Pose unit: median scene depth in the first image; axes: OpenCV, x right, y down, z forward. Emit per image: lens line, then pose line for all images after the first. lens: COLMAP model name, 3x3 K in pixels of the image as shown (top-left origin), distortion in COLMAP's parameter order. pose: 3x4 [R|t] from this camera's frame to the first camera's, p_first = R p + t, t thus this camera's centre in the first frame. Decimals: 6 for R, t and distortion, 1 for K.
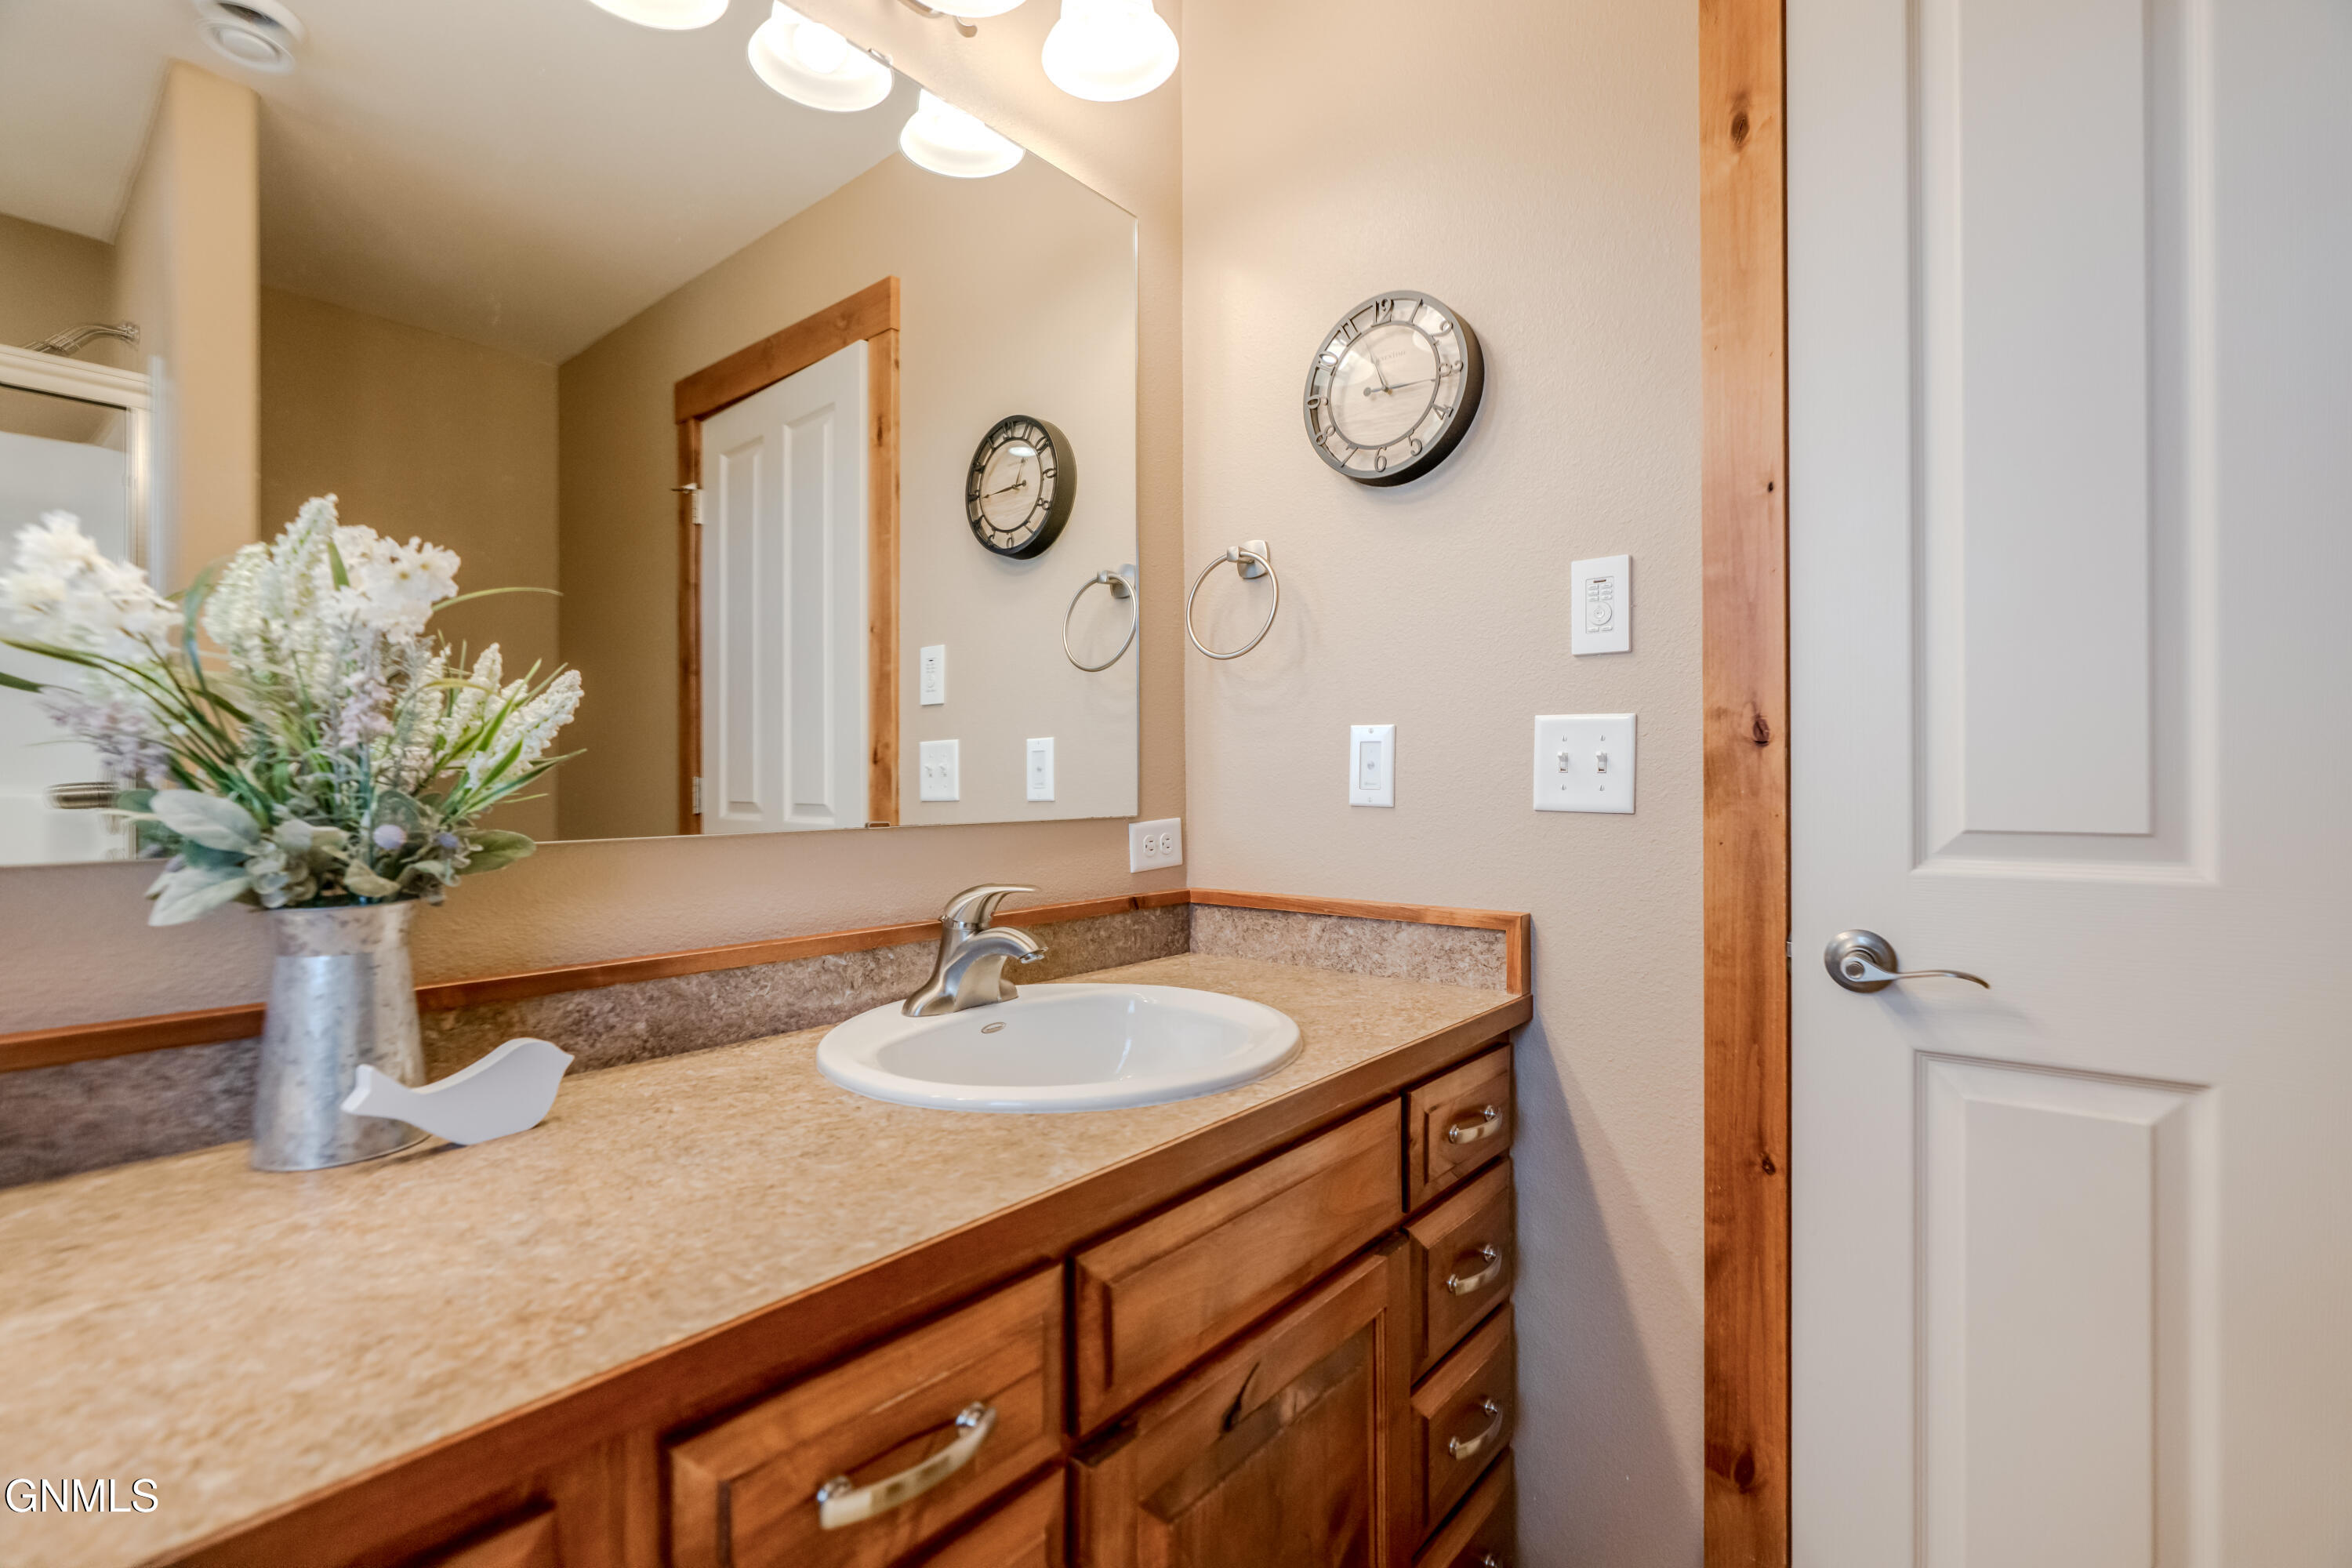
lens RADIAL K [[1059.6, 0, 1170.8], [0, 1059.6, 753.4], [0, 0, 1]] dist [-0.002597, 0.000086]
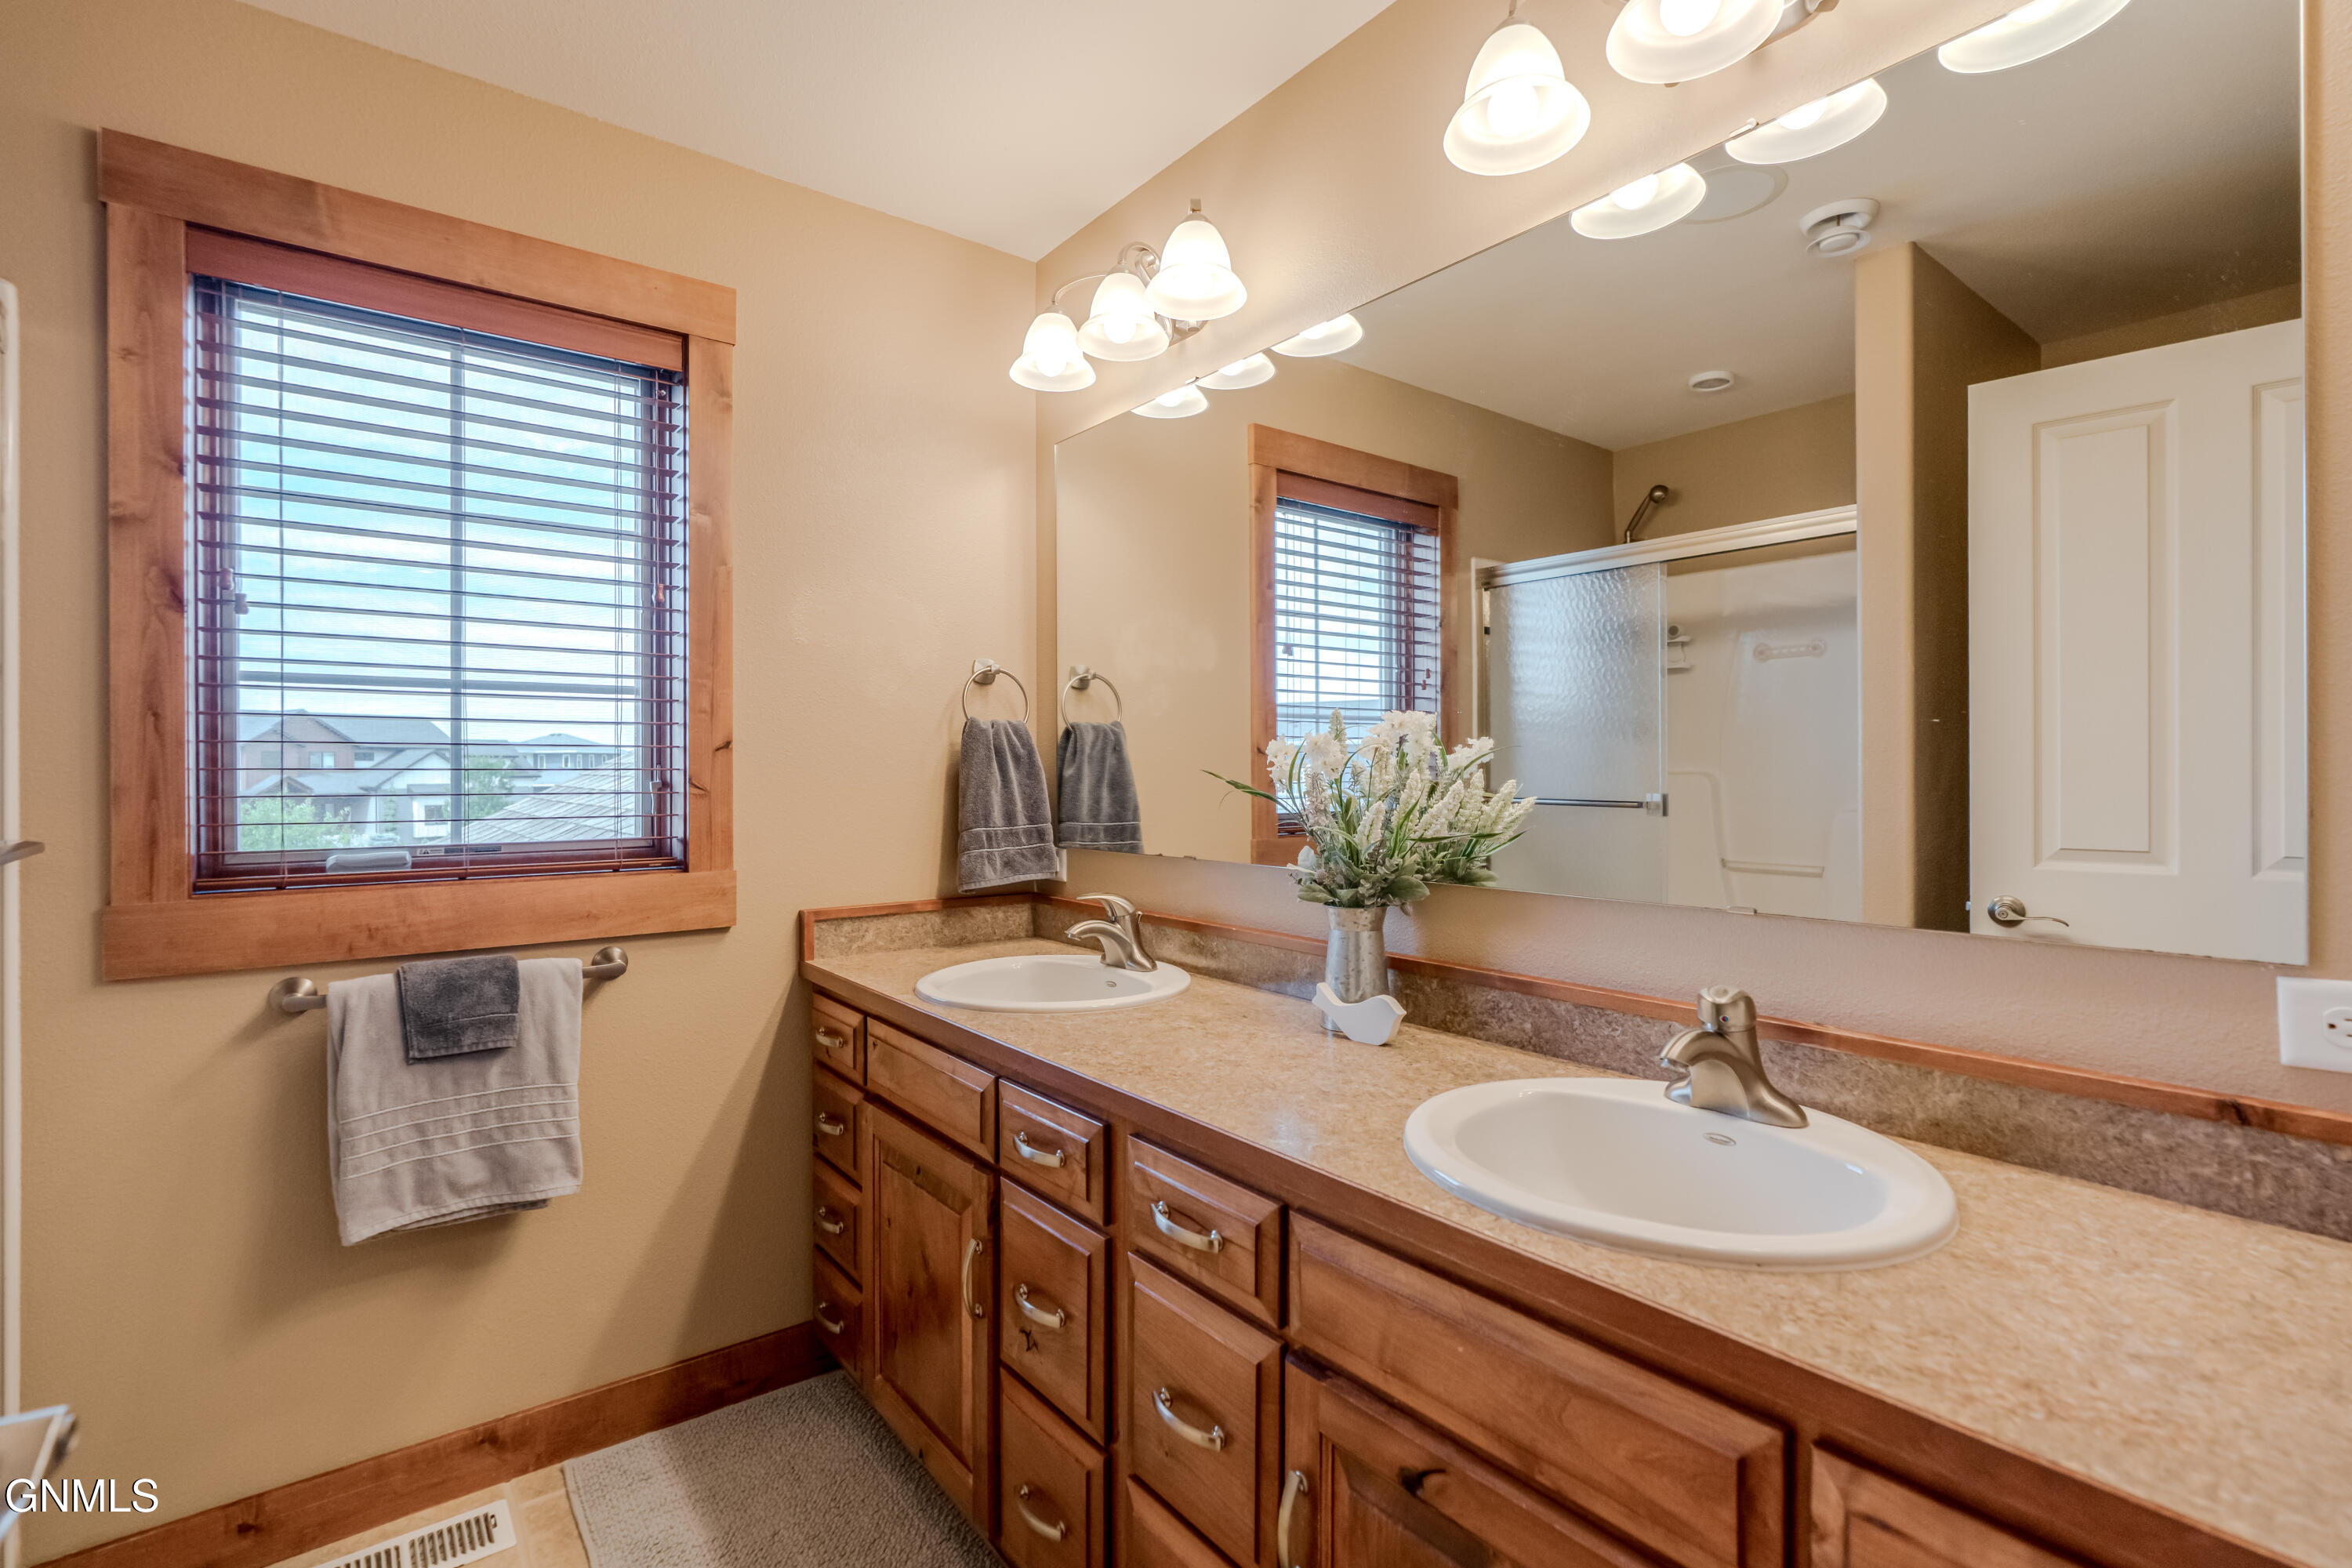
lens RADIAL K [[1059.6, 0, 1170.8], [0, 1059.6, 753.4], [0, 0, 1]] dist [-0.002597, 0.000086]
pose [[-0.208057, -0.017474, -0.977961, 1.002971], [0.026300, 0.999379, -0.023452, -0.086664], [0.977763, -0.030599, -0.207468, 0.851210]]
